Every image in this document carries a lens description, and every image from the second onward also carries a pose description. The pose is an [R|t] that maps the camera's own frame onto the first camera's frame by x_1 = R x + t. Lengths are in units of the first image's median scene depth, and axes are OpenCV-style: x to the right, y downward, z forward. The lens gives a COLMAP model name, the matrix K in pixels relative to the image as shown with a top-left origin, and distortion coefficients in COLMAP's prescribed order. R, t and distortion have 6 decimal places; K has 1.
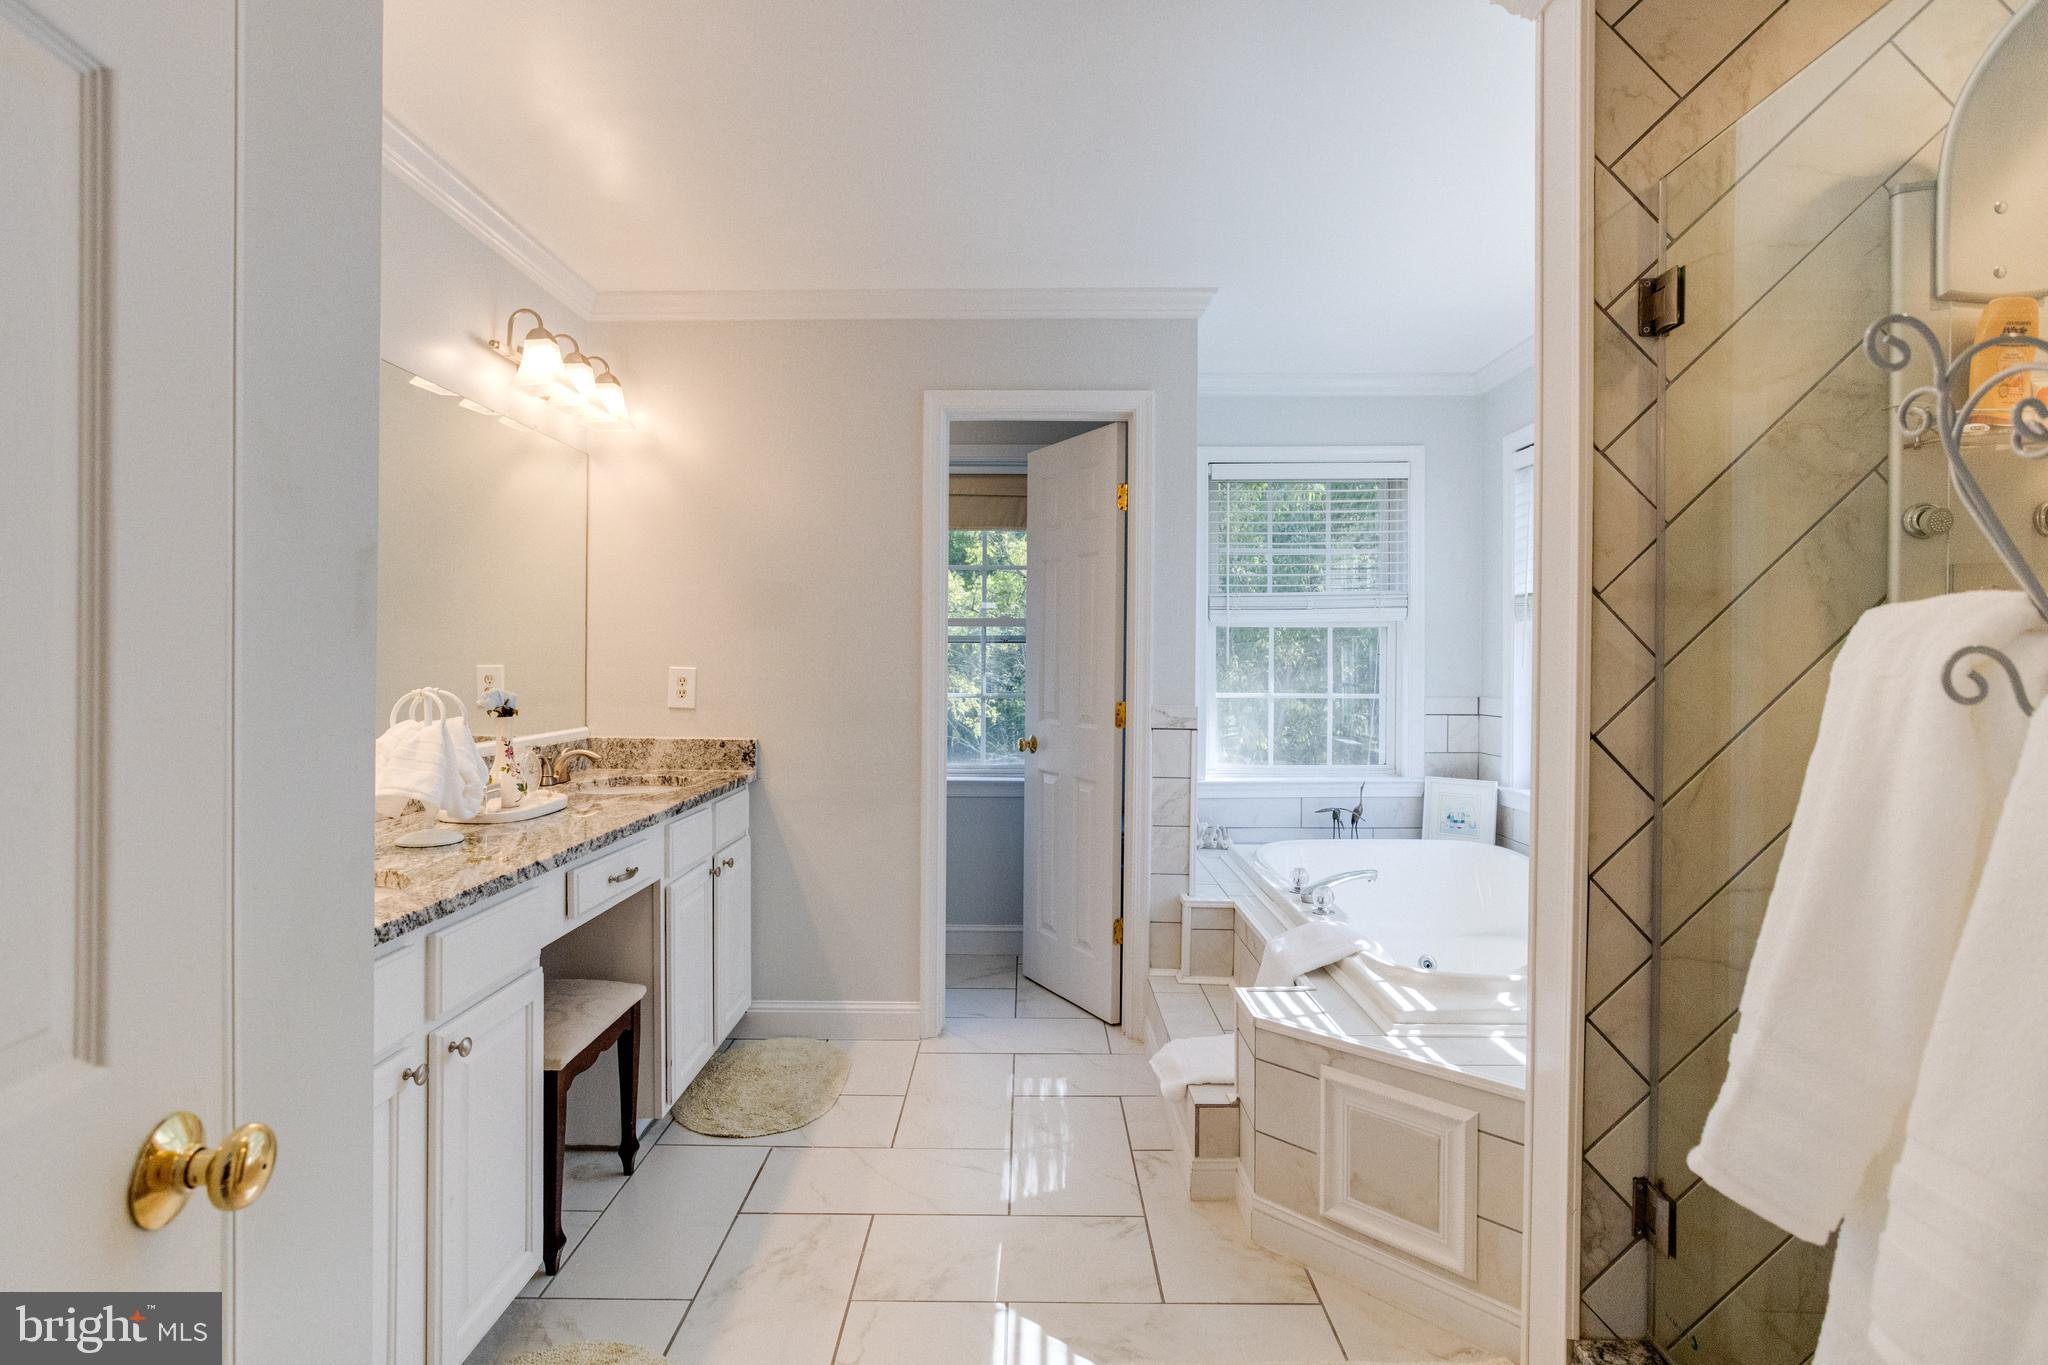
lens RADIAL K [[1006.5, 0, 1019.5], [0, 1006.5, 671.3], [0, 0, 1]] dist [-0.043564, 0.024788]
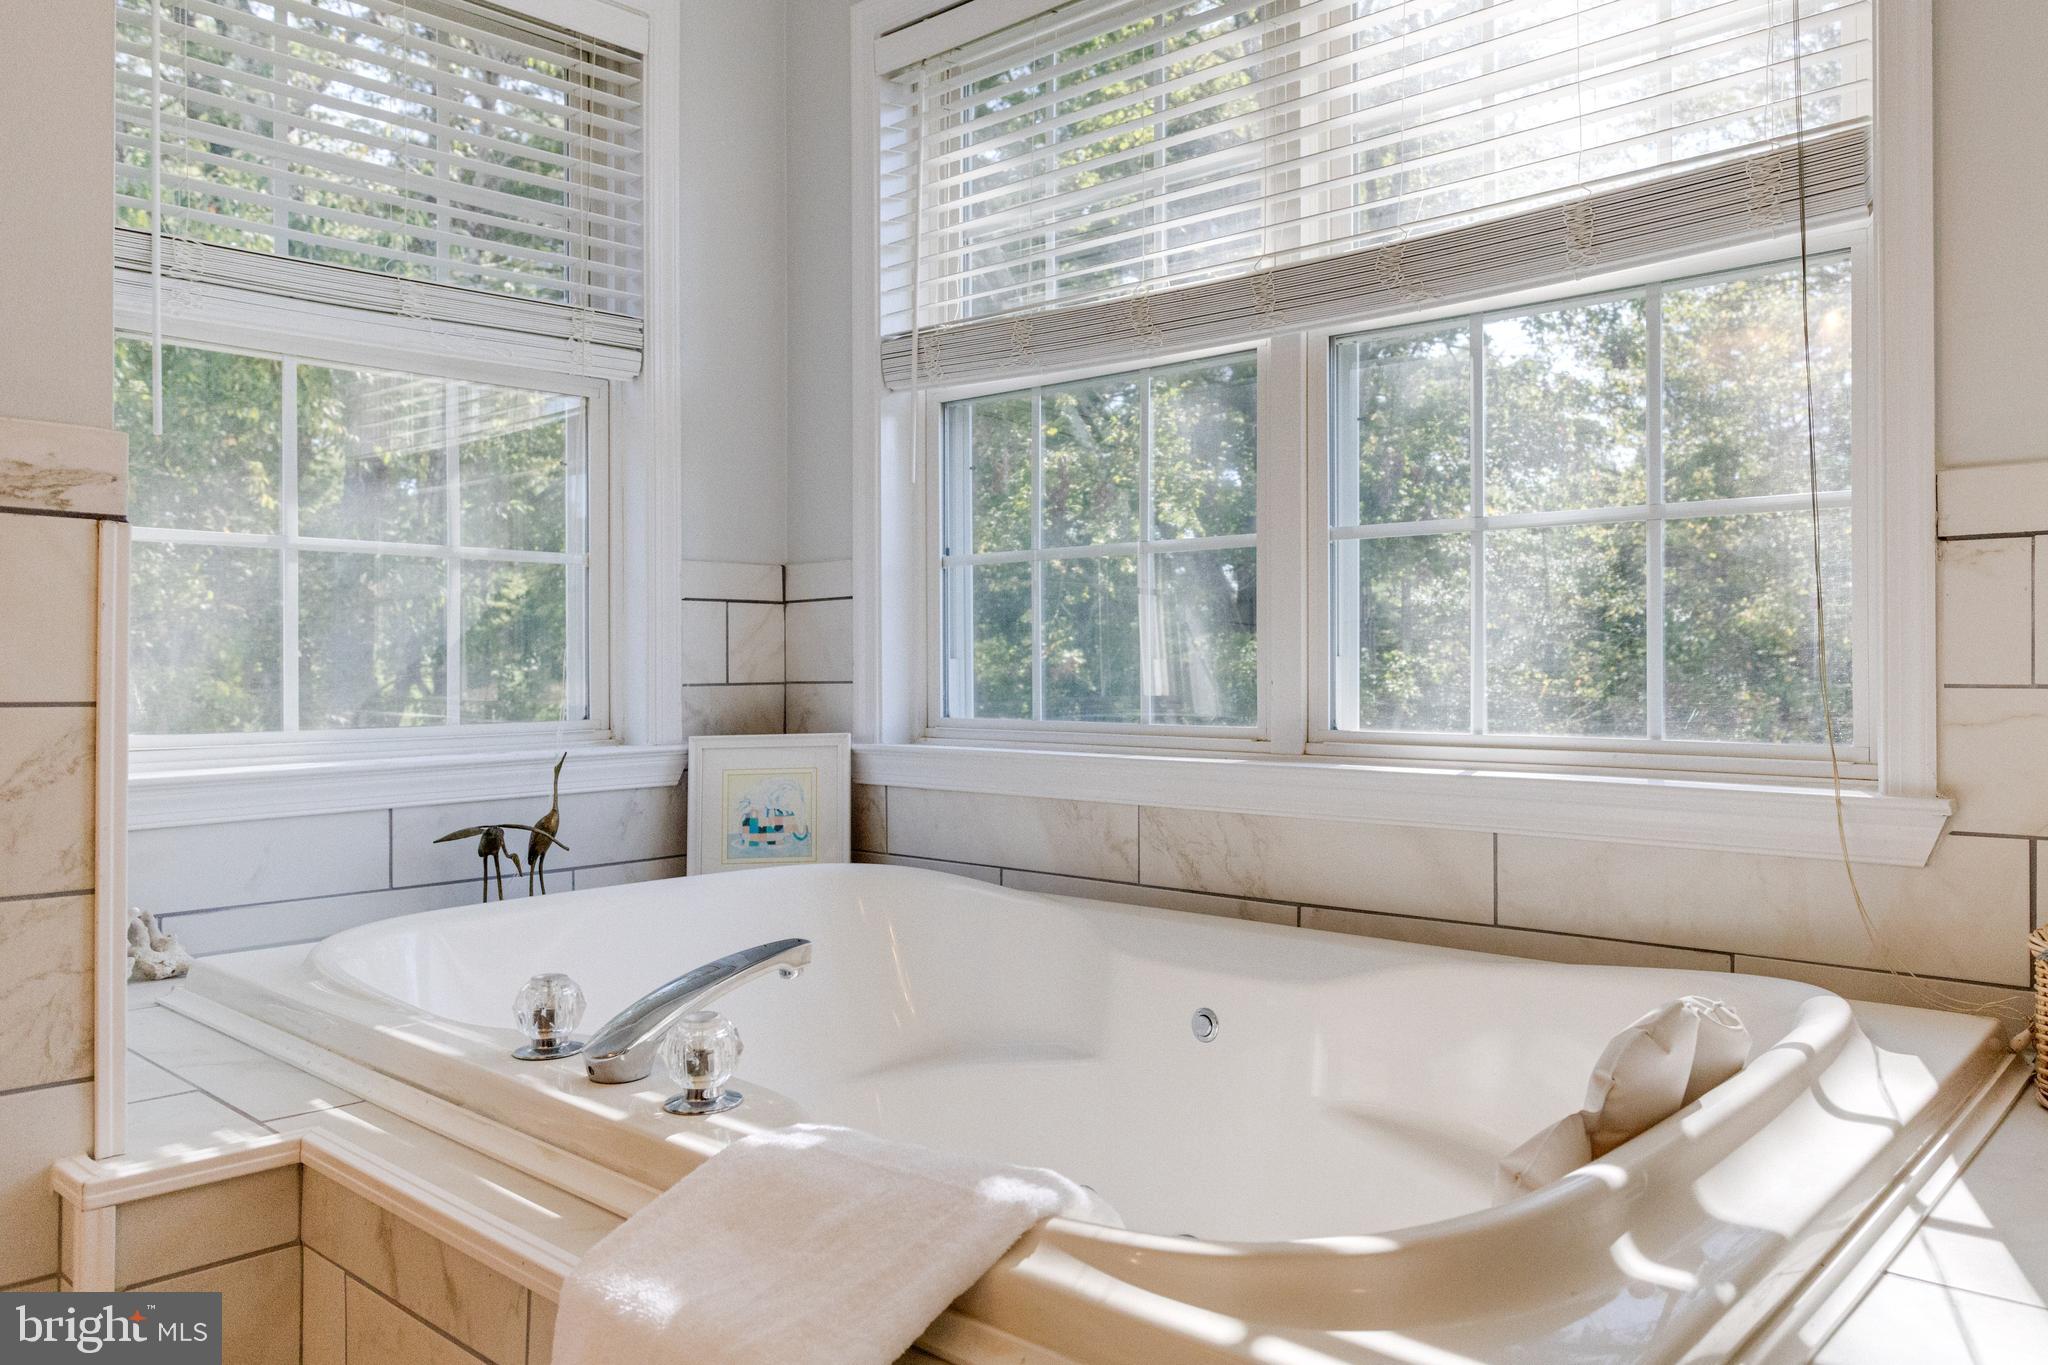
lens RADIAL K [[1441.6, 0, 1173.7], [0, 1441.6, 663.7], [0, 0, 1]] dist [-0.010992, 0.003113]
pose [[0.624177, -0.003696, 0.781274, 0.056308], [0.016772, 0.999822, -0.008670, 0.107800], [-0.781103, 0.018515, 0.624128, 0.571961]]
